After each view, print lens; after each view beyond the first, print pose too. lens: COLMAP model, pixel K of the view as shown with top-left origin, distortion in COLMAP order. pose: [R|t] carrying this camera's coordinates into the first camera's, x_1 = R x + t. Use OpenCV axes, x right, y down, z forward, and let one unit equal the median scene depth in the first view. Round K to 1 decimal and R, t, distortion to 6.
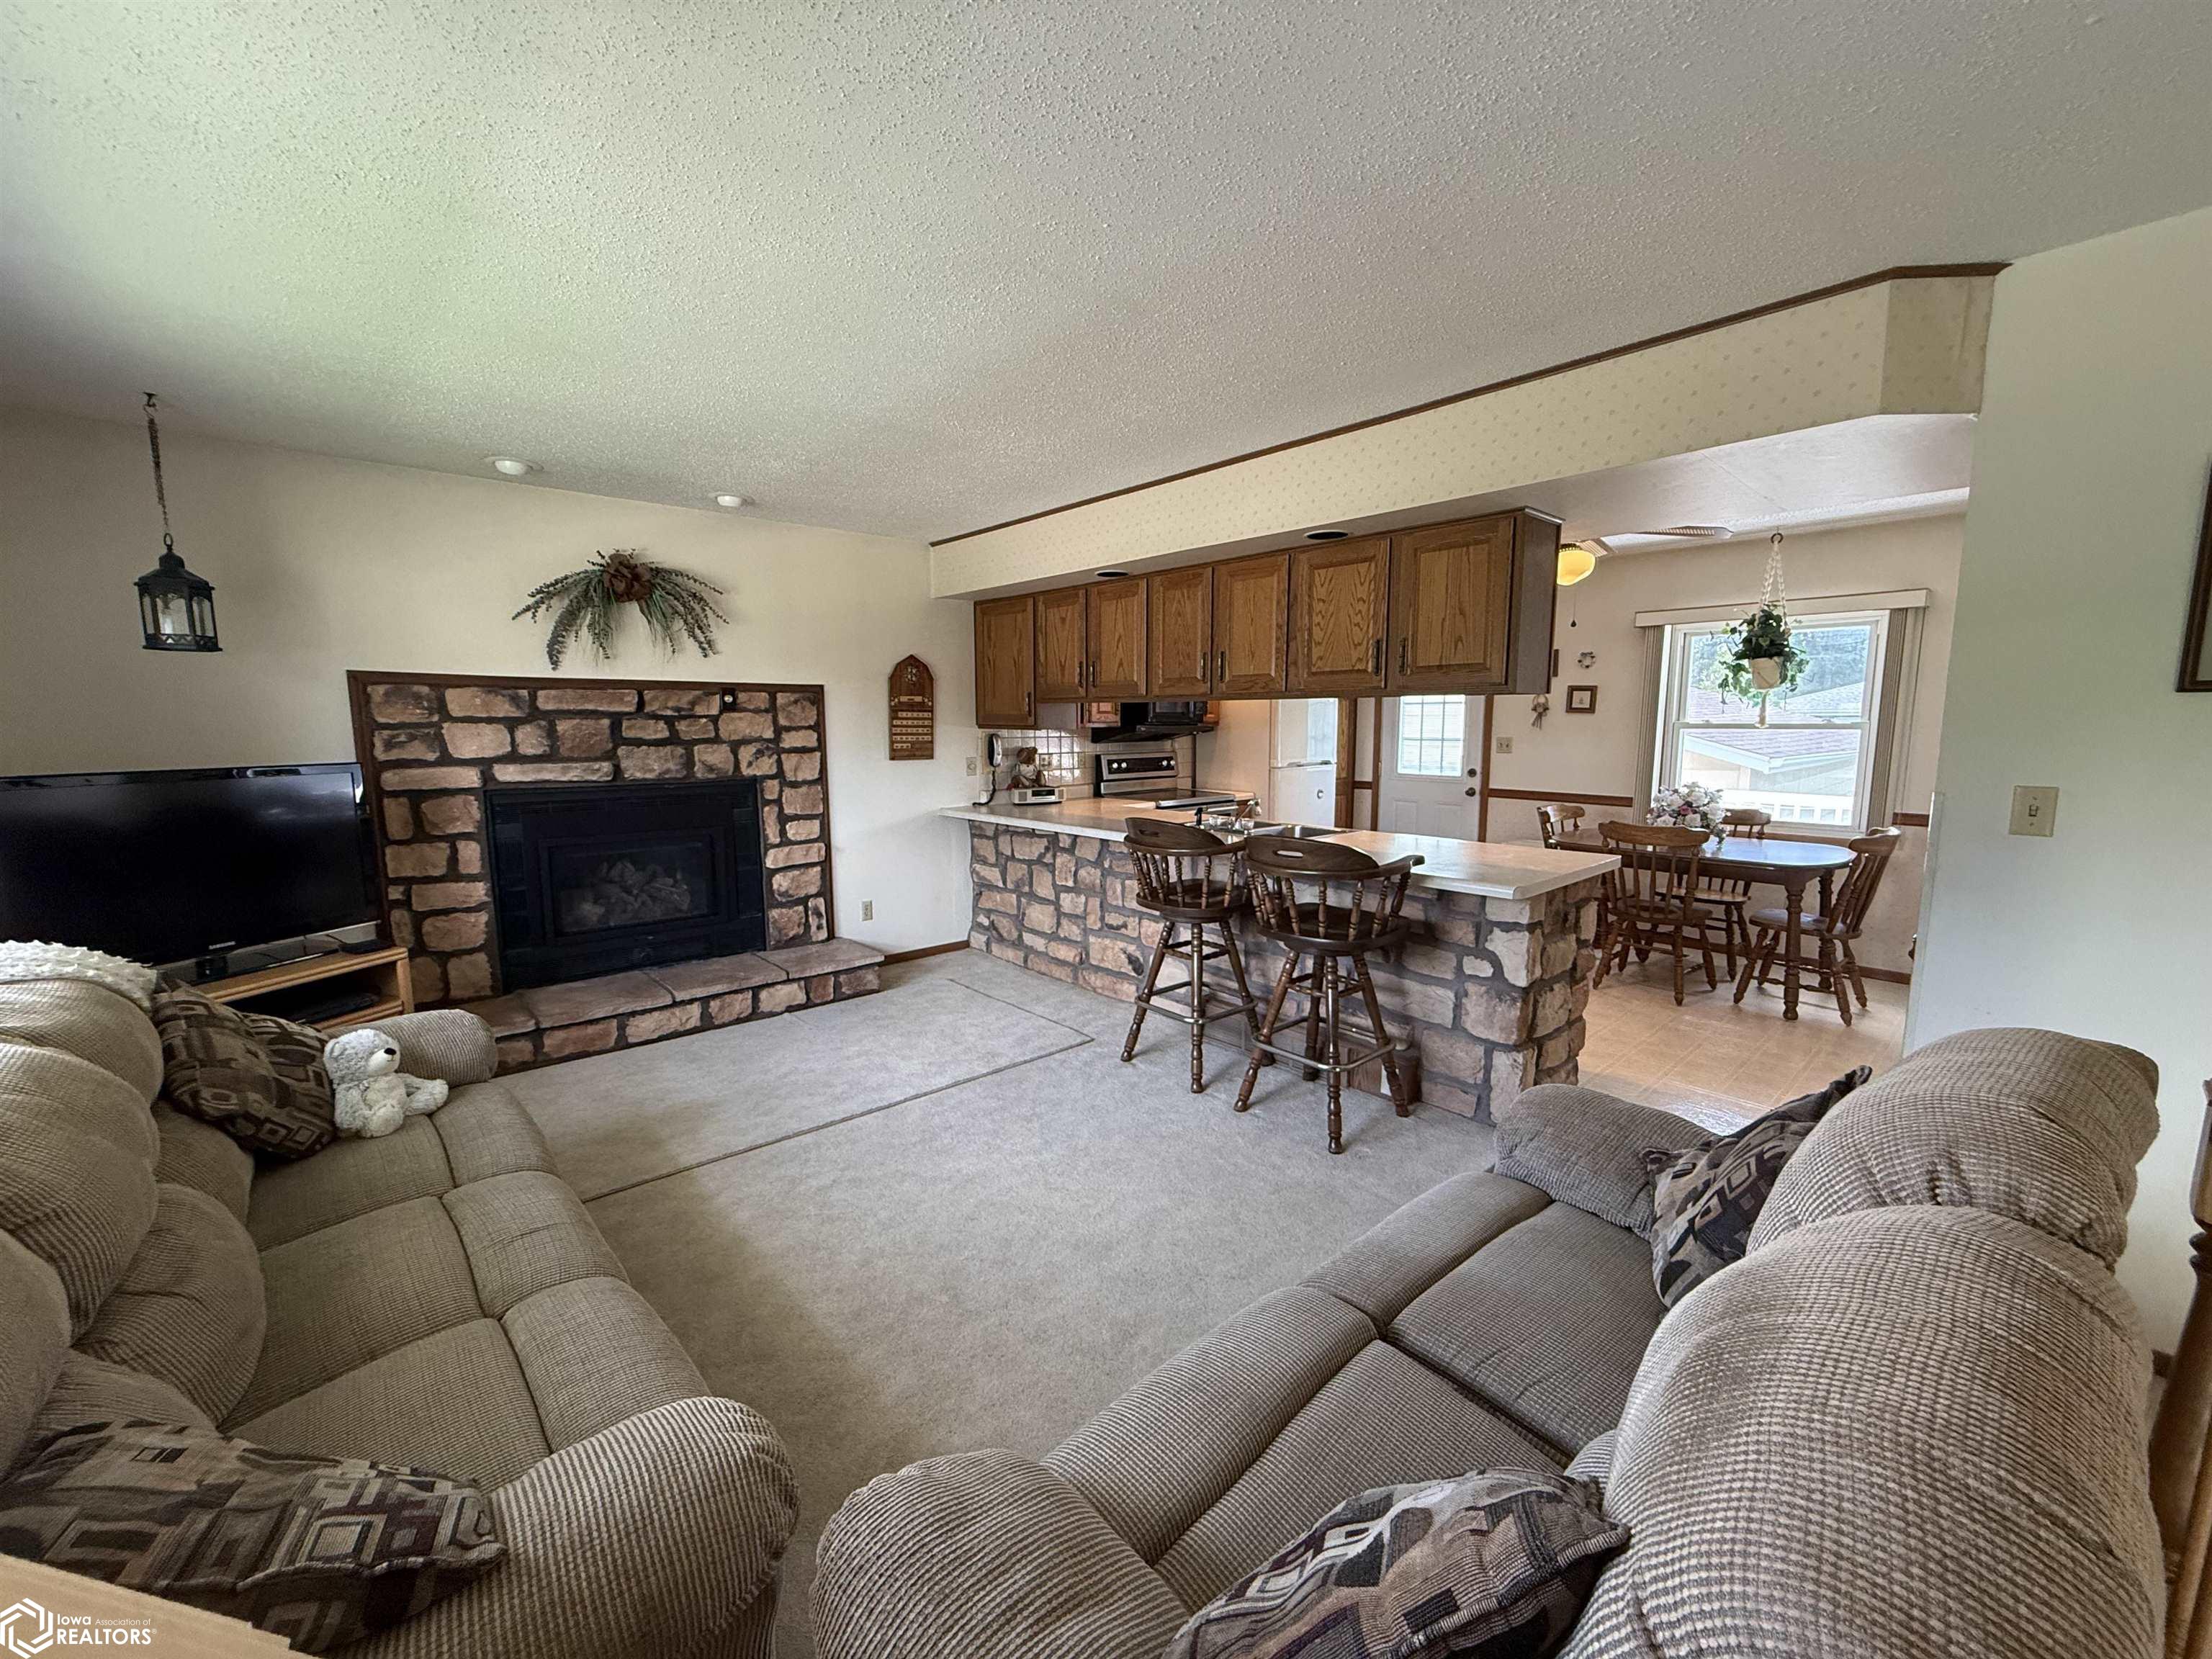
lens RADIAL K [[882.1, 0, 1106.0], [0, 882.1, 829.5], [0, 0, 1]] dist [0.001317, 0.000039]
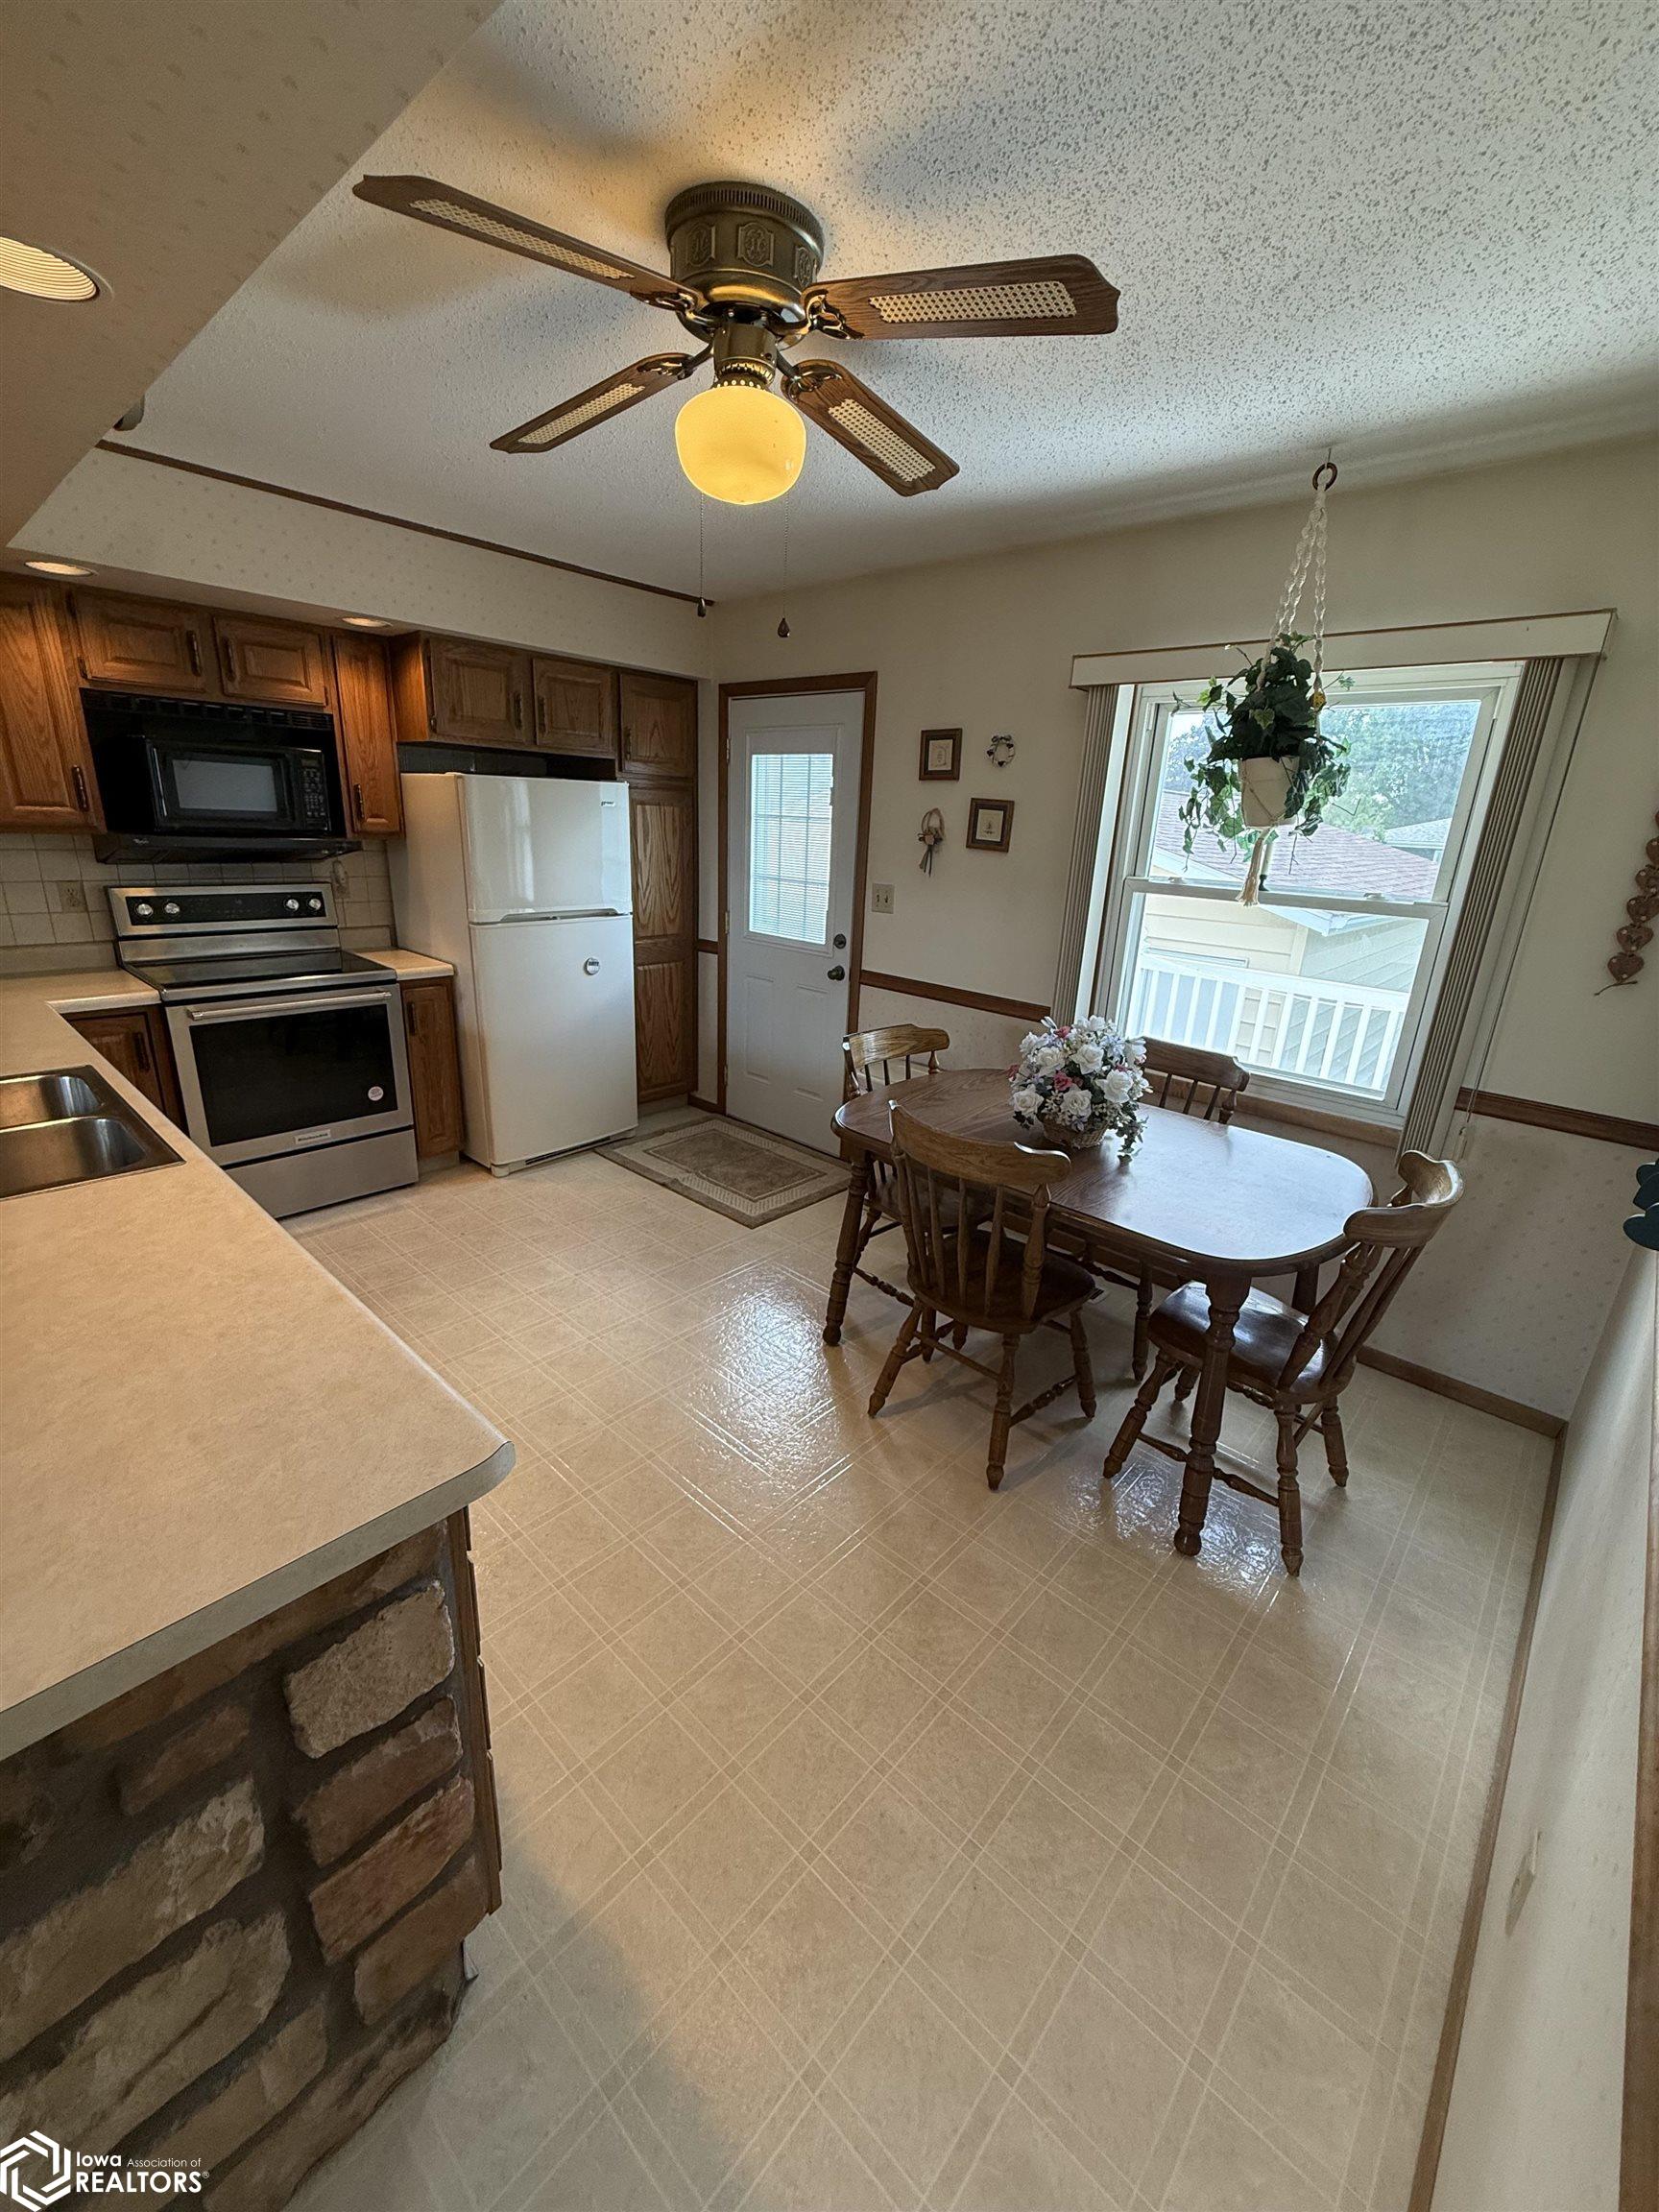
lens RADIAL K [[882.1, 0, 830.2], [0, 882.1, 1102.7], [0, 0, 1]] dist [0.001317, 0.000039]
pose [[0.993526, 0.014955, 0.112616, 0.412487], [-0.036041, 0.981582, 0.187612, -0.082936], [-0.107736, -0.190456, 0.975766, 0.470177]]
